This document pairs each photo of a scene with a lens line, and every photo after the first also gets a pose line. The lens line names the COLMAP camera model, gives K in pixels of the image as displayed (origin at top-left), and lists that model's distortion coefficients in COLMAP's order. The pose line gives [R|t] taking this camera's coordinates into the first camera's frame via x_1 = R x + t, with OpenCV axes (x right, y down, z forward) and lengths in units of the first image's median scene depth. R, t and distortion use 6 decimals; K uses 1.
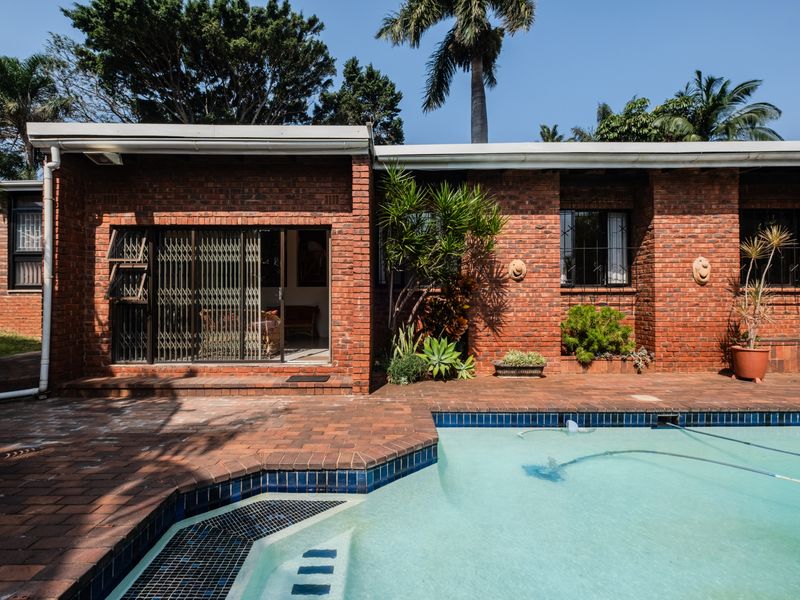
lens RADIAL K [[387.8, 0, 398.1], [0, 387.8, 302.0], [0, 0, 1]] dist [0.008636, -0.006499]
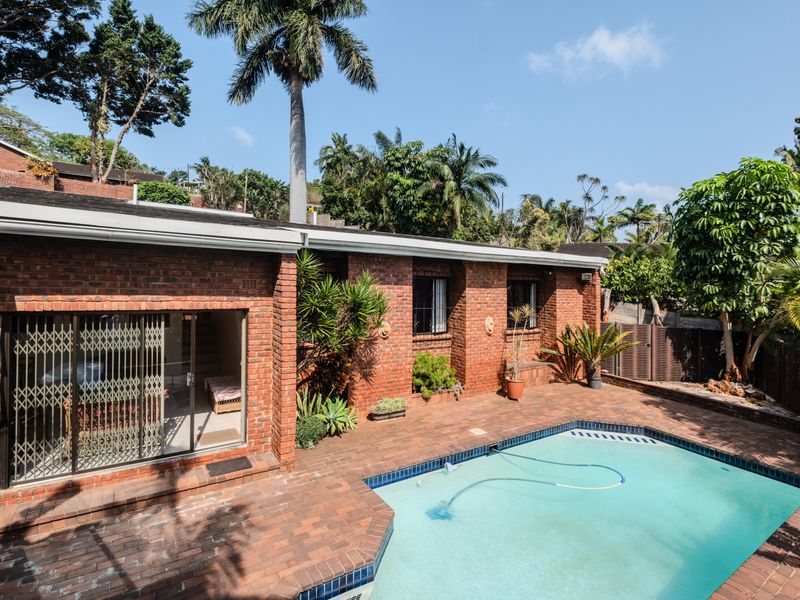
lens RADIAL K [[387.8, 0, 394.6], [0, 387.8, 279.0], [0, 0, 1]] dist [0.008636, -0.006499]
pose [[0.845231, 0.028460, 0.533642, -0.375370], [-0.028801, 0.999556, -0.007691, -0.265369], [-0.533624, -0.008869, 0.845675, -0.083725]]
